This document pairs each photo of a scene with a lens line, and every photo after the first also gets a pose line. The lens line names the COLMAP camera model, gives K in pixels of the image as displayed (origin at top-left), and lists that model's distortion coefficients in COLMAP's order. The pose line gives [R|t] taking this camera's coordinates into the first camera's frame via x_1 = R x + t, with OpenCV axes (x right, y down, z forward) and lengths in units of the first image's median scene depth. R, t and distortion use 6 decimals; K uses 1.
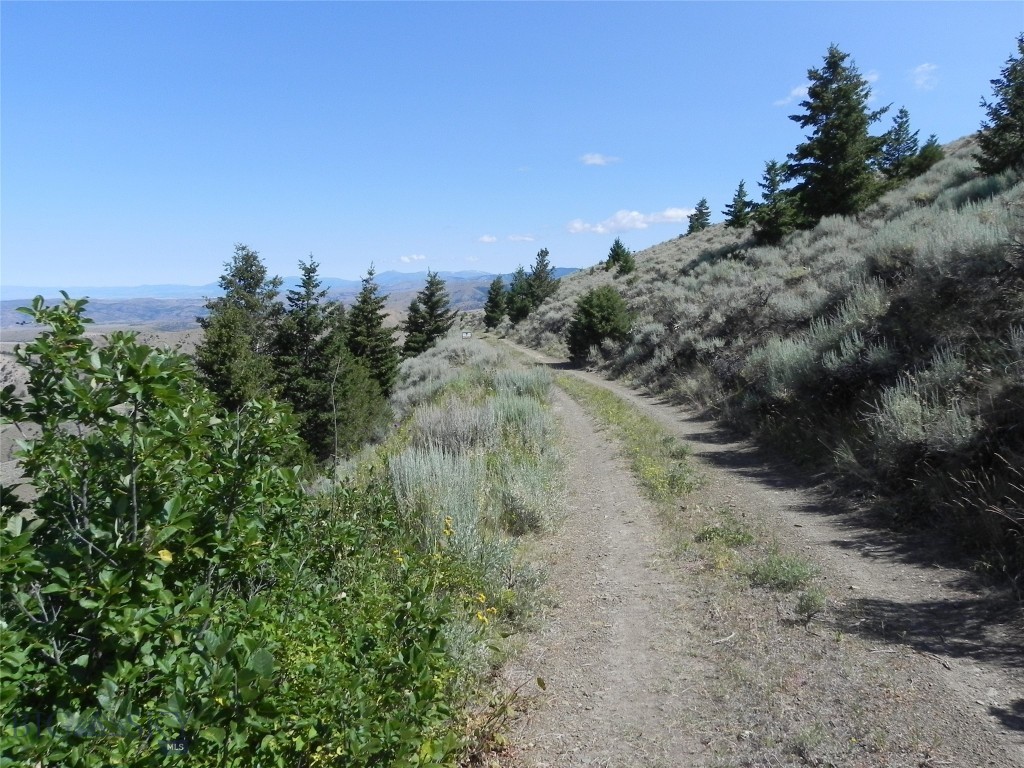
lens RADIAL K [[762.7, 0, 523.6], [0, 762.7, 385.2], [0, 0, 1]] dist [-0.025203, 0.019605]
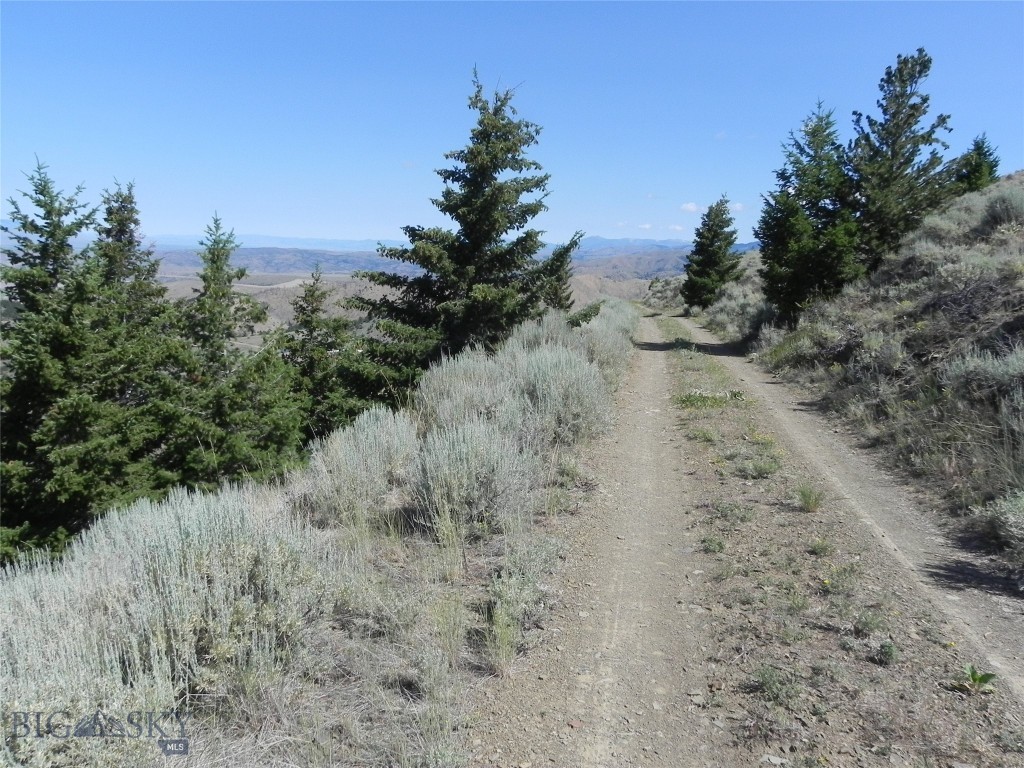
lens RADIAL K [[762.7, 0, 515.4], [0, 762.7, 384.7], [0, 0, 1]] dist [-0.025203, 0.019605]
pose [[0.962196, 0.092518, -0.256164, -0.080377], [-0.081693, 0.995268, 0.052605, -0.141079], [0.259819, -0.029689, 0.965201, 1.680707]]
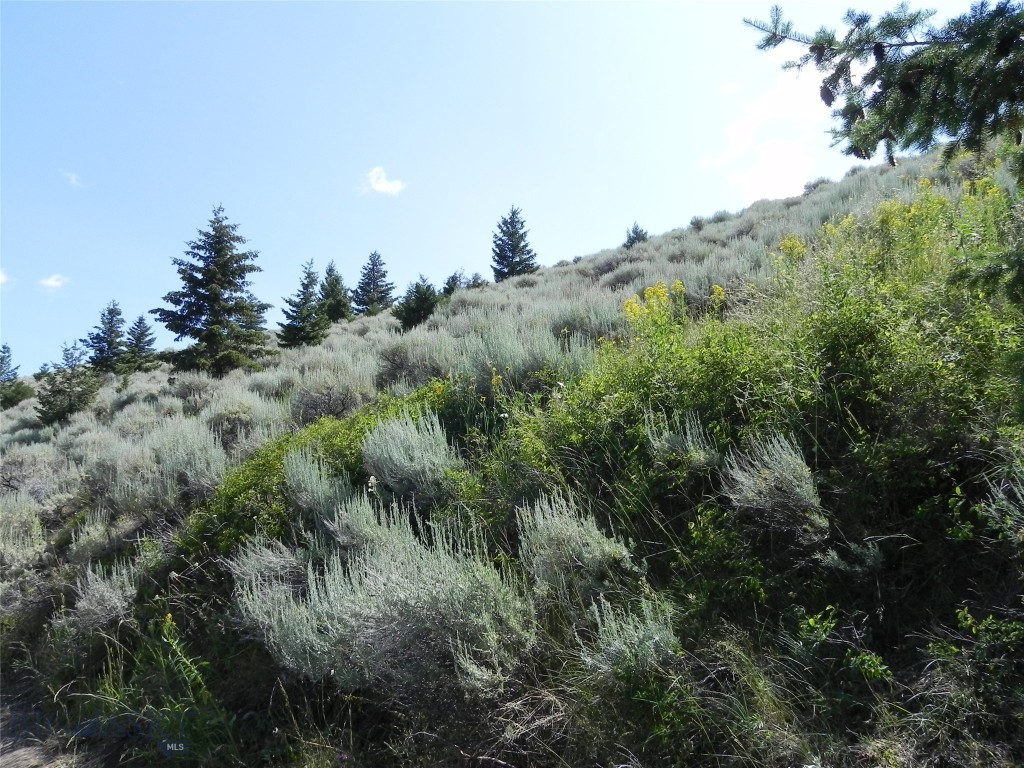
lens RADIAL K [[762.7, 0, 513.7], [0, 762.7, 379.6], [0, 0, 1]] dist [-0.025203, 0.019605]
pose [[0.525580, 0.151106, 0.837217, -0.063013], [0.087347, 0.969315, -0.229781, 0.020232], [-0.846248, 0.193897, 0.496254, -0.288987]]
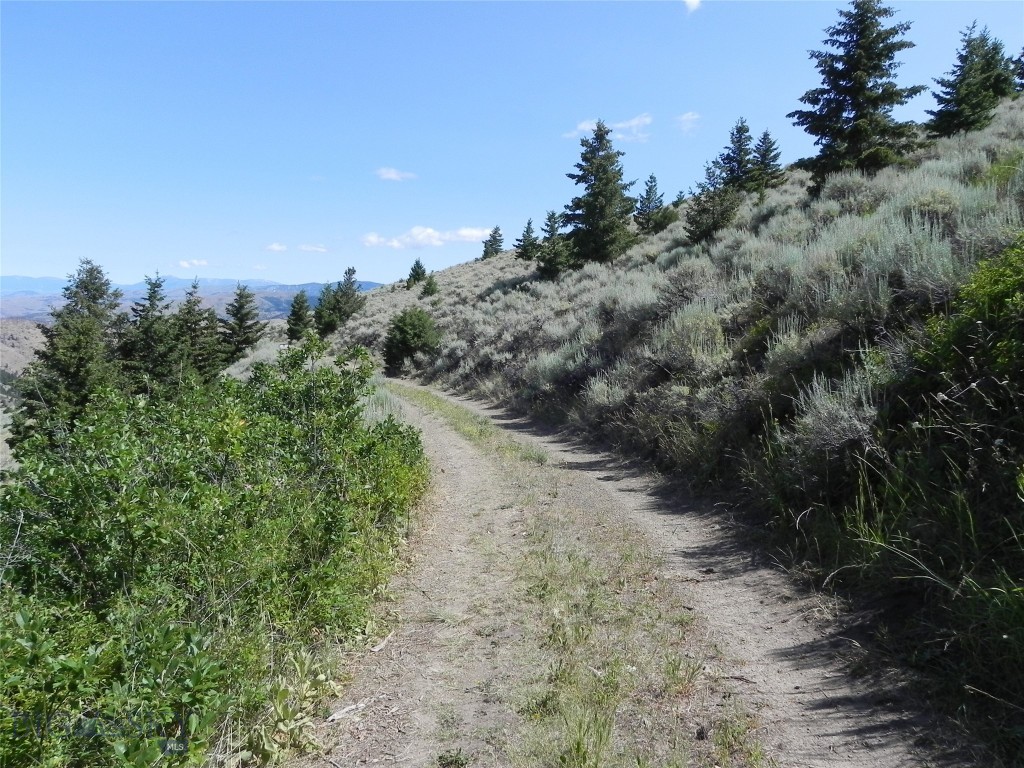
lens RADIAL K [[762.7, 0, 530.8], [0, 762.7, 372.9], [0, 0, 1]] dist [-0.025203, 0.019605]
pose [[0.961587, 0.013547, 0.274167, -0.053334], [-0.003535, 0.999310, -0.036981, 0.016813], [-0.274479, 0.034591, 0.960971, -0.217056]]
